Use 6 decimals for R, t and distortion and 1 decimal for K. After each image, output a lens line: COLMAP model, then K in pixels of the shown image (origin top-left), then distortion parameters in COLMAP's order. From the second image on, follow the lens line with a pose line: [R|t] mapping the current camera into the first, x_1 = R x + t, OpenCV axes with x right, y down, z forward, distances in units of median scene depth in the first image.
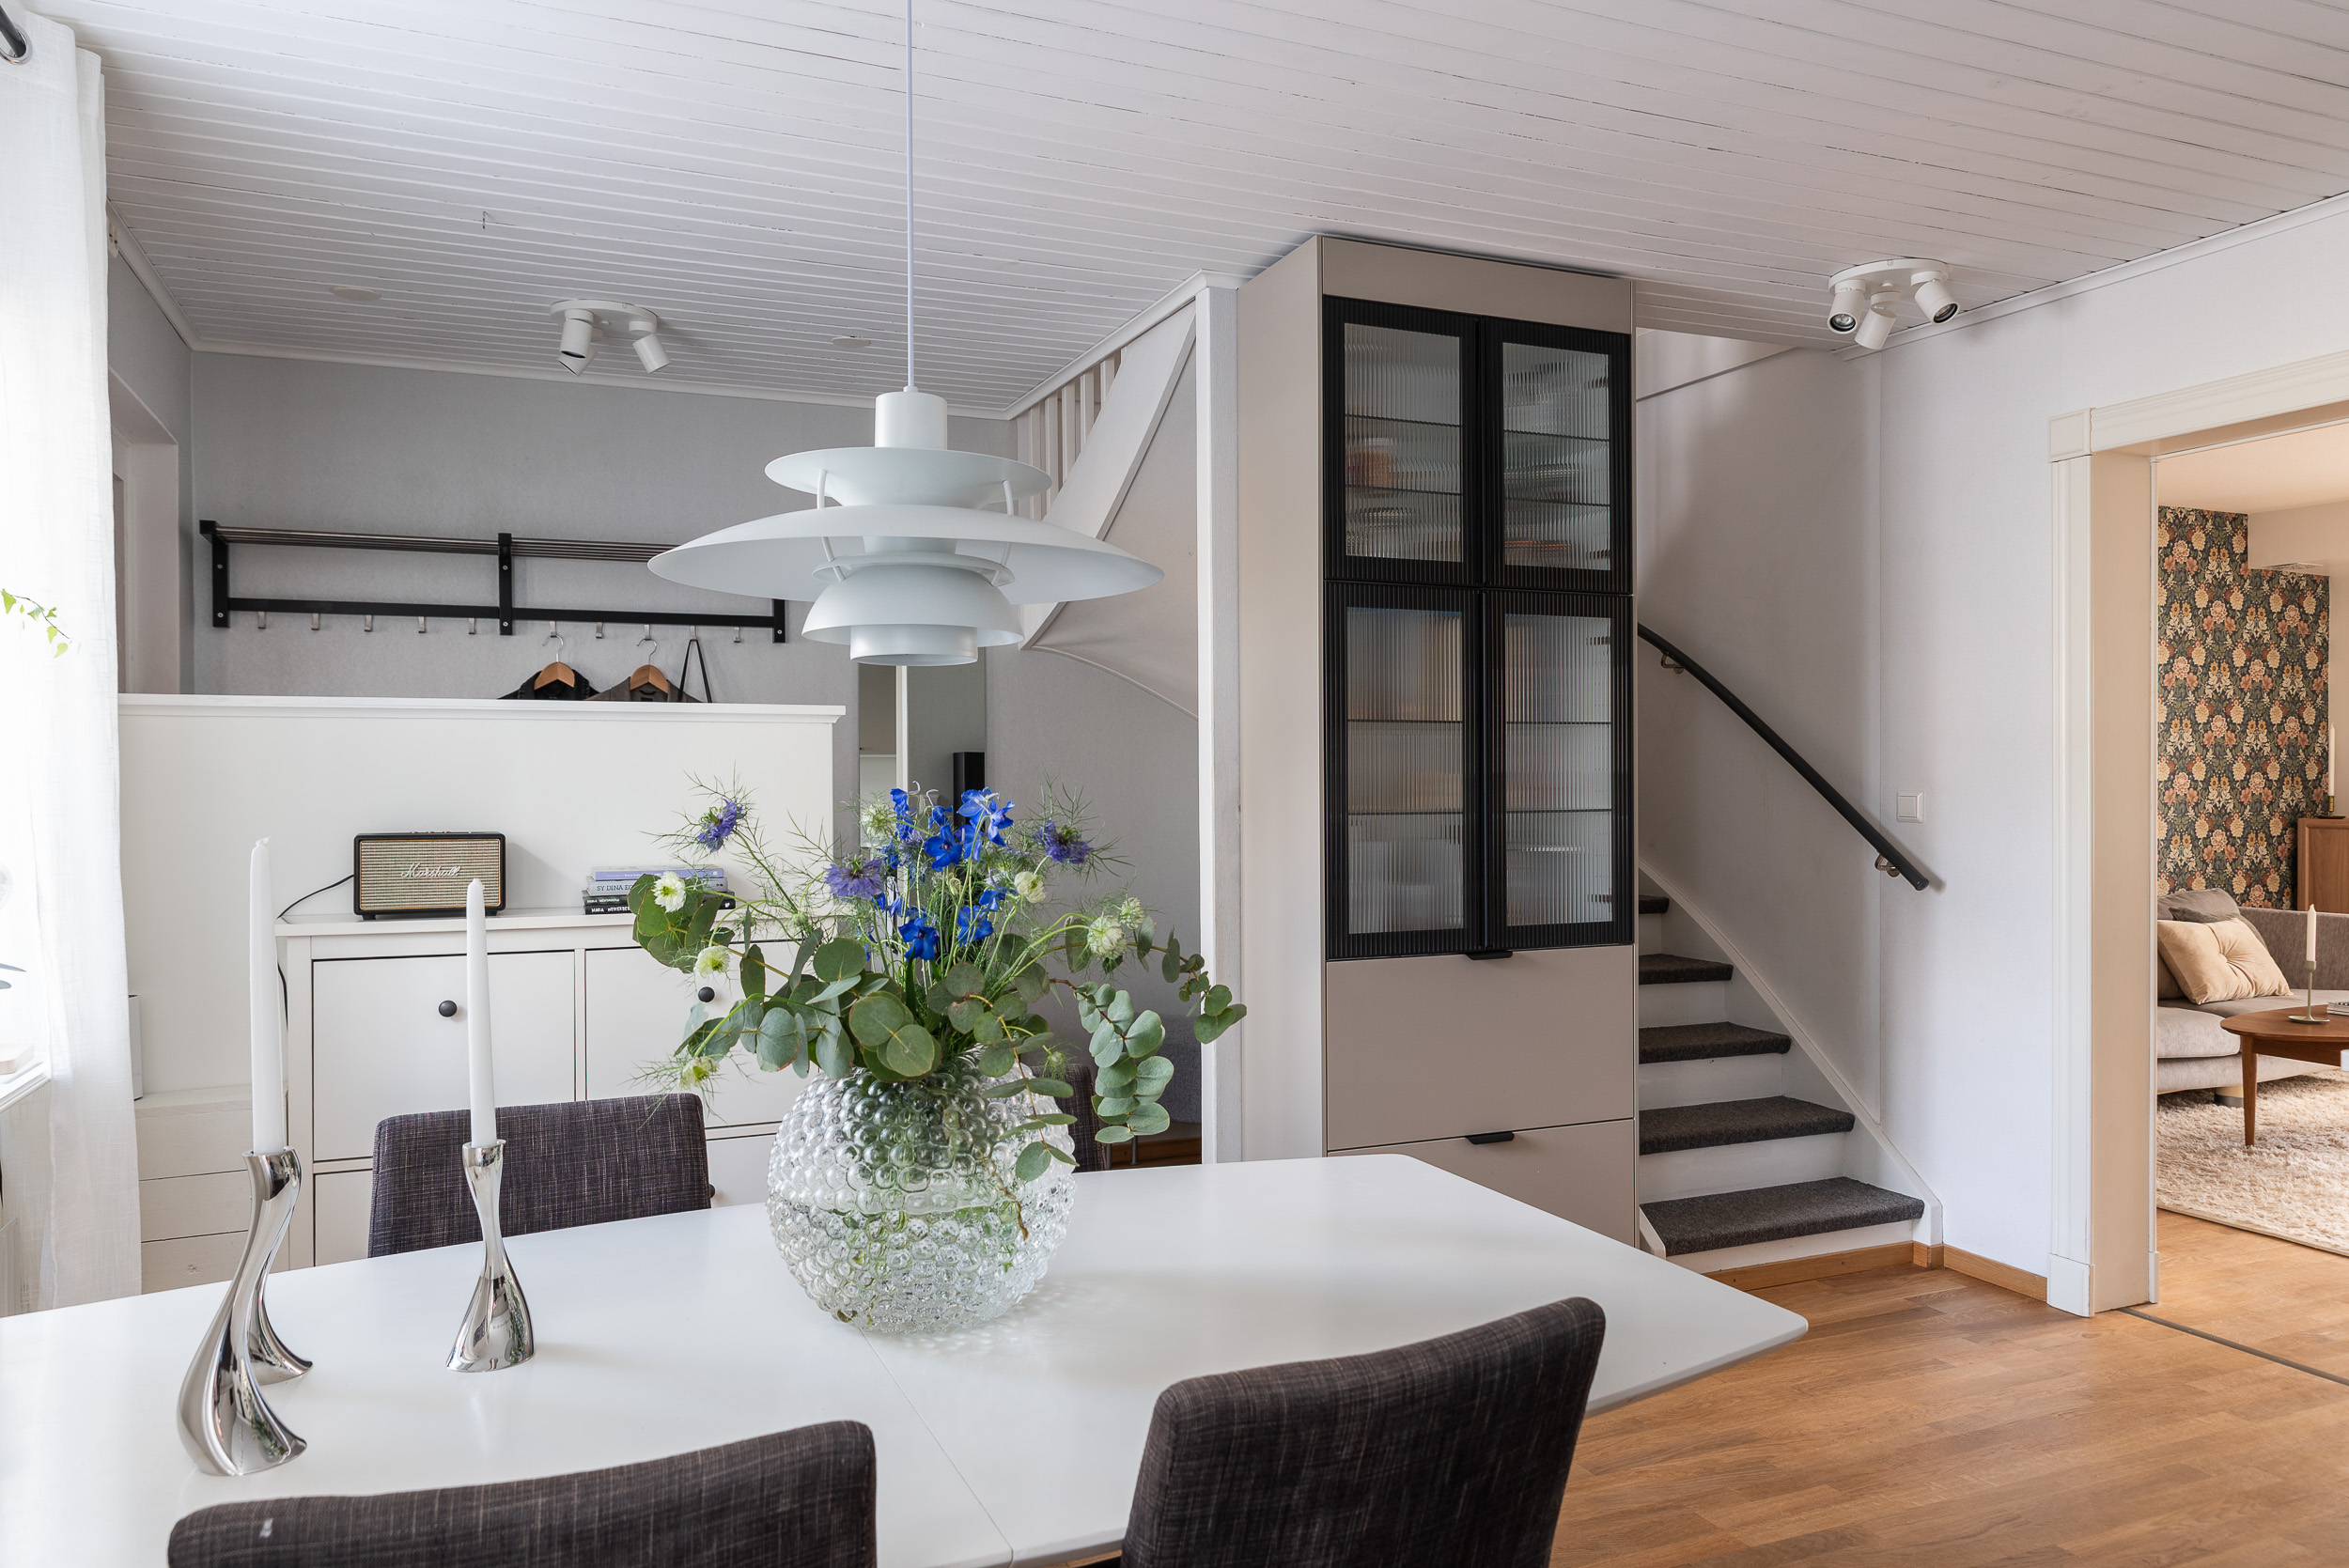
lens RADIAL K [[1581.9, 0, 1158.5], [0, 1581.9, 794.0], [0, 0, 1]] dist [0.003269, 0.005806]
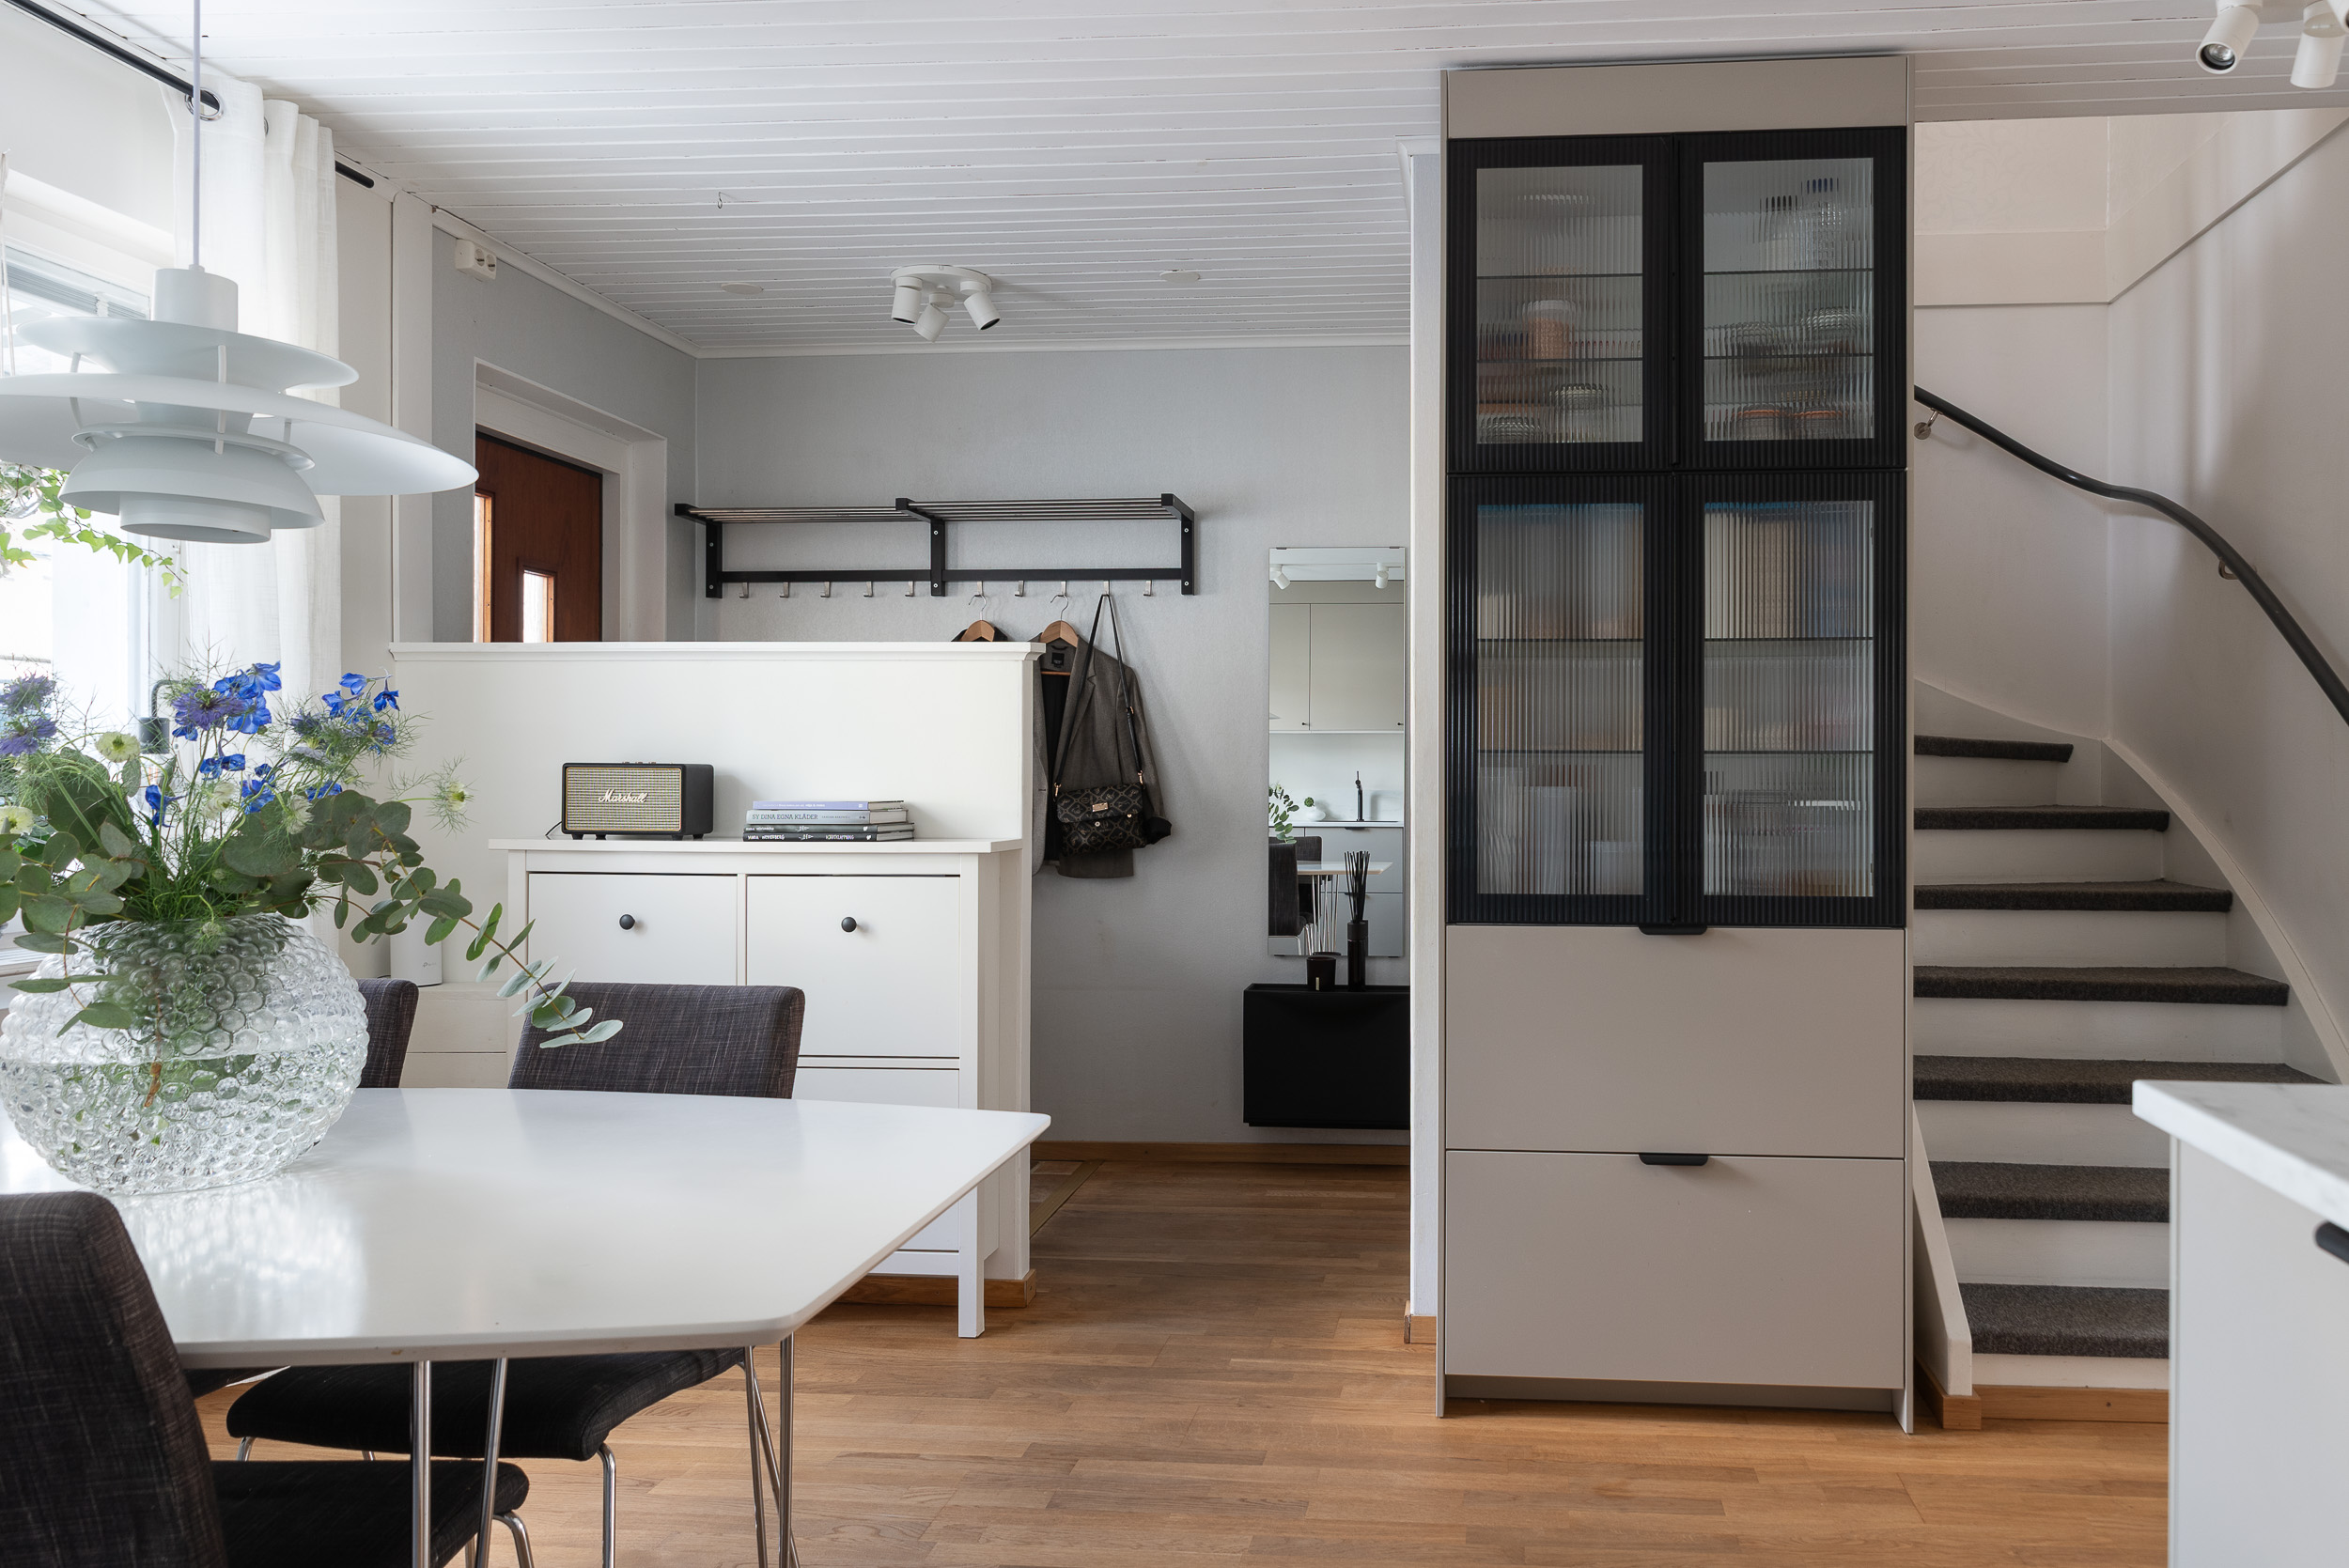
lens RADIAL K [[1653.4, 0, 1184.3], [0, 1653.4, 759.4], [0, 0, 1]] dist [0.010332, -0.002509]
pose [[0.889383, 0.006392, -0.457118, 0.231545], [-0.011734, 0.999892, -0.008846, 0.016136], [0.457012, 0.013231, 0.889362, 0.088299]]
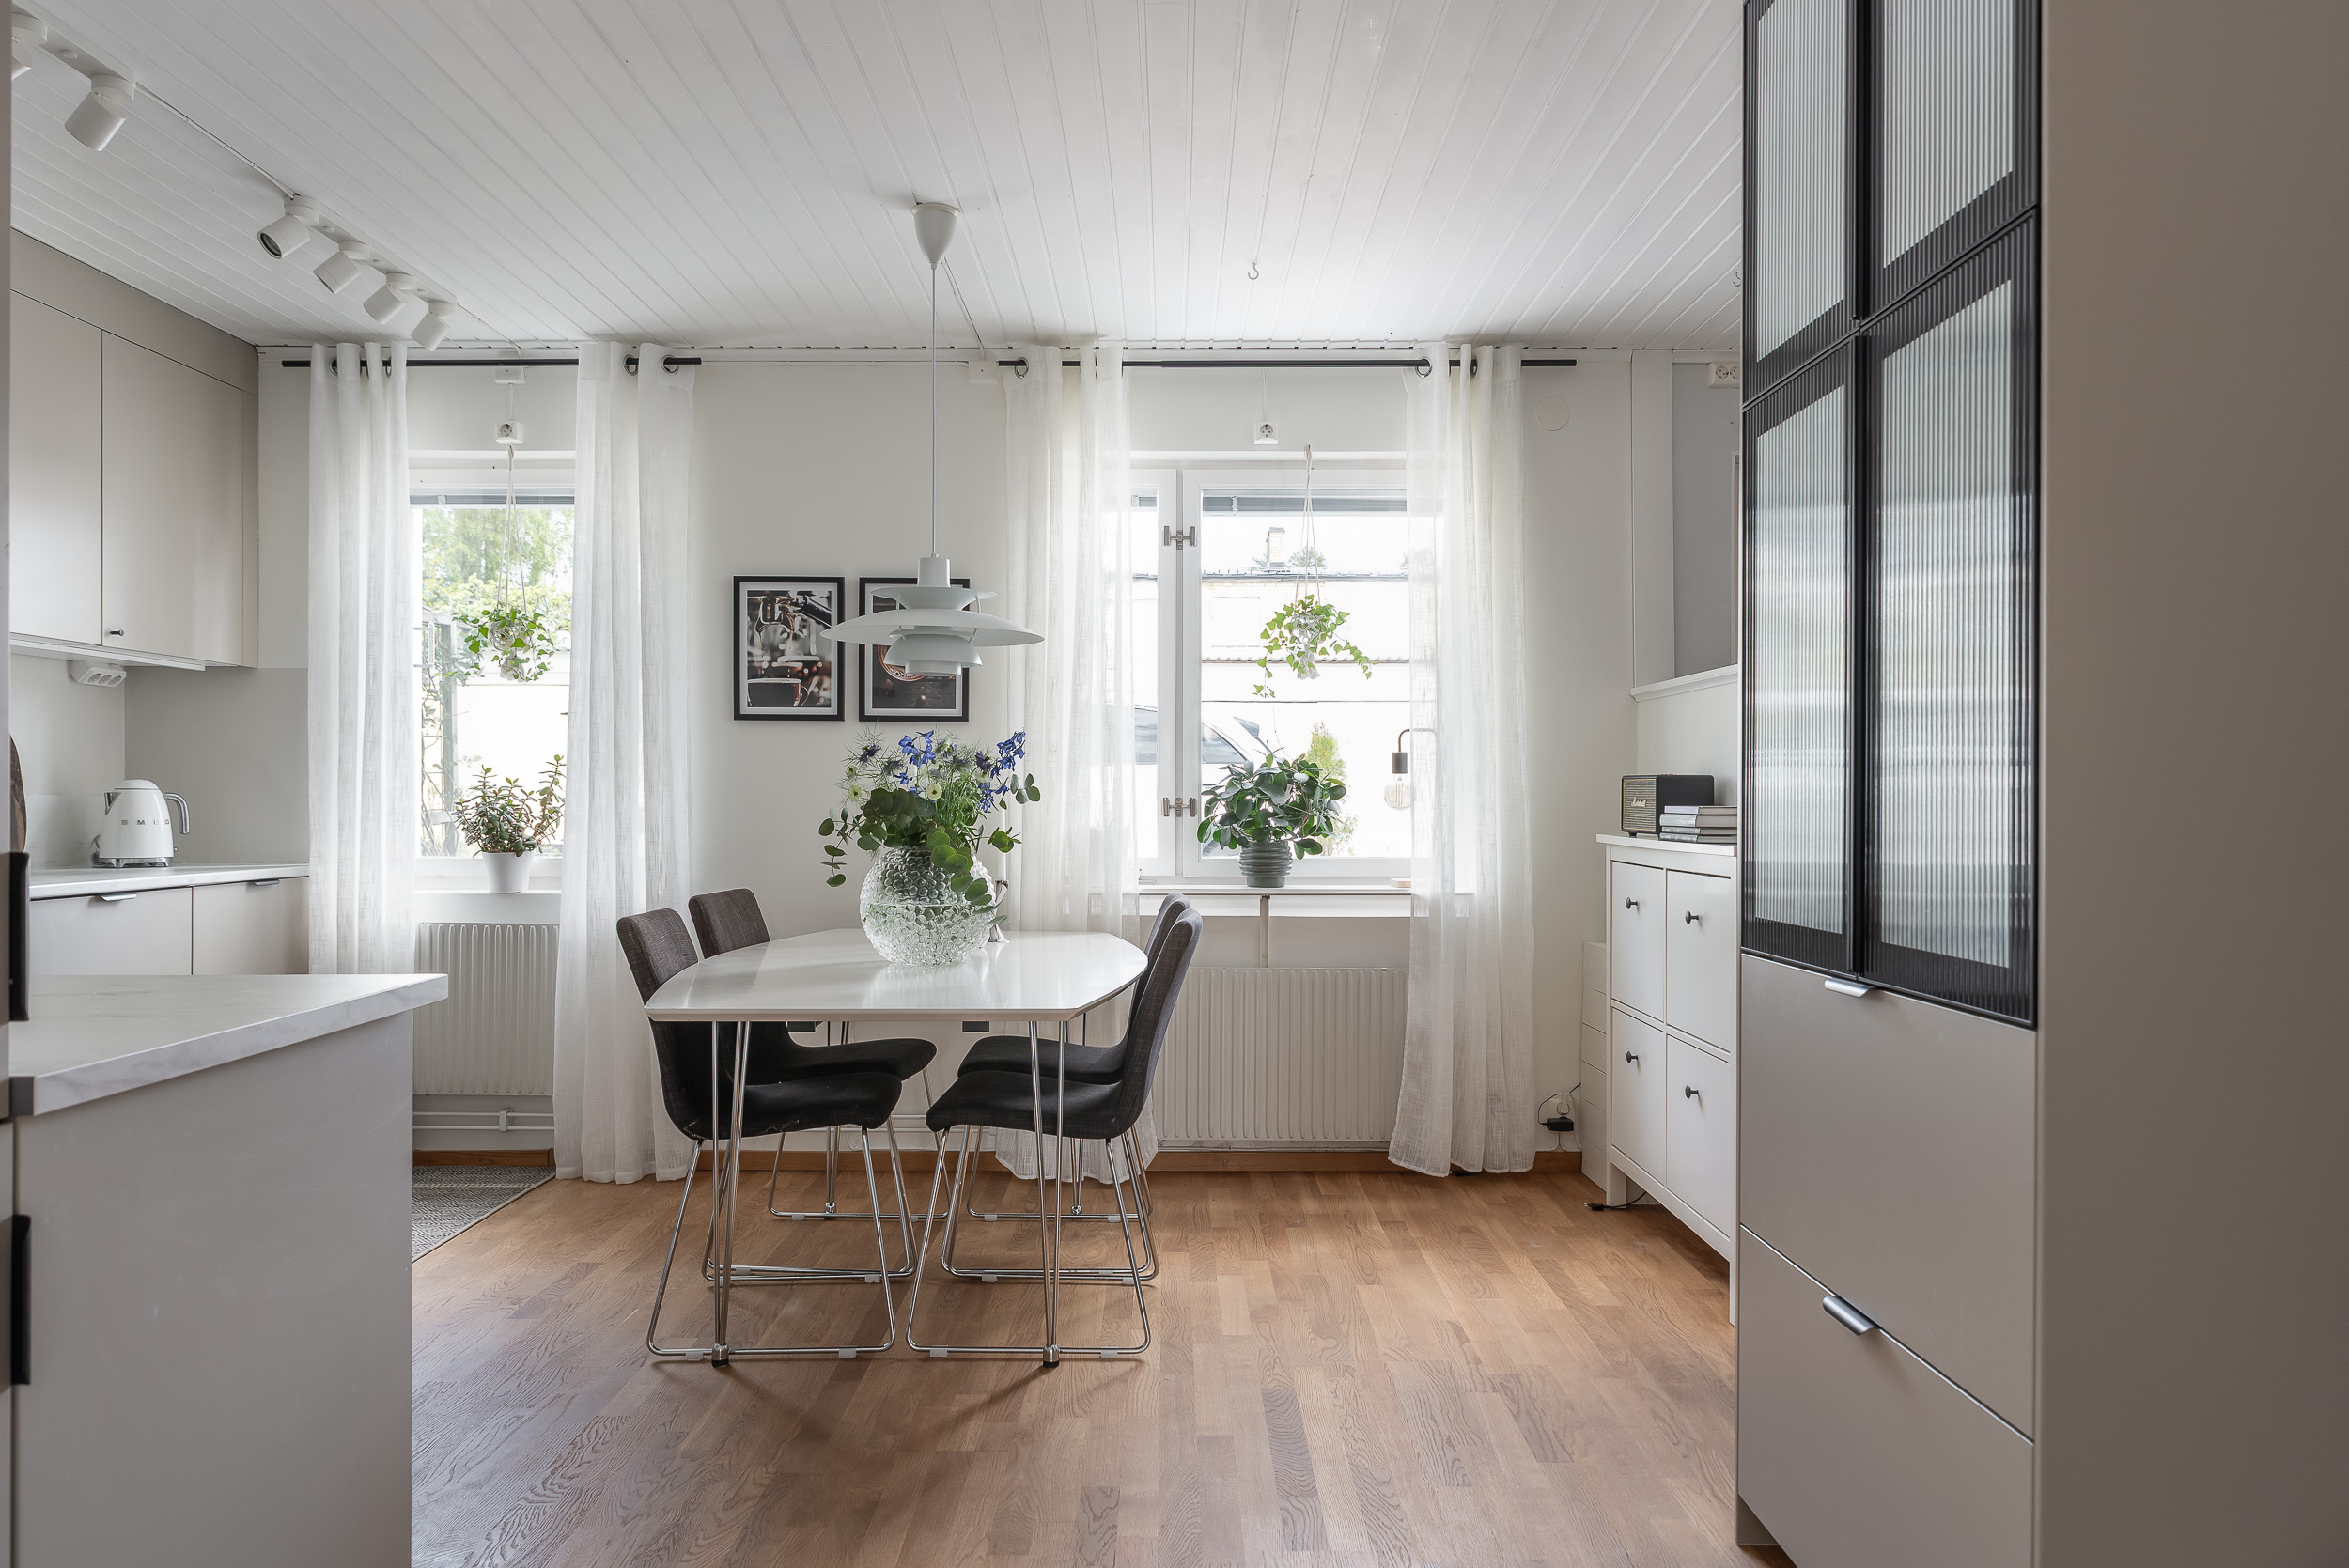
lens RADIAL K [[1581.9, 0, 1185.1], [0, 1581.9, 790.6], [0, 0, 1]] dist [0.003269, 0.005806]
pose [[-0.385813, -0.001723, -0.922575, 0.525399], [-0.010092, 0.999946, 0.002353, 0.022032], [0.922522, 0.010219, -0.385810, 0.656422]]
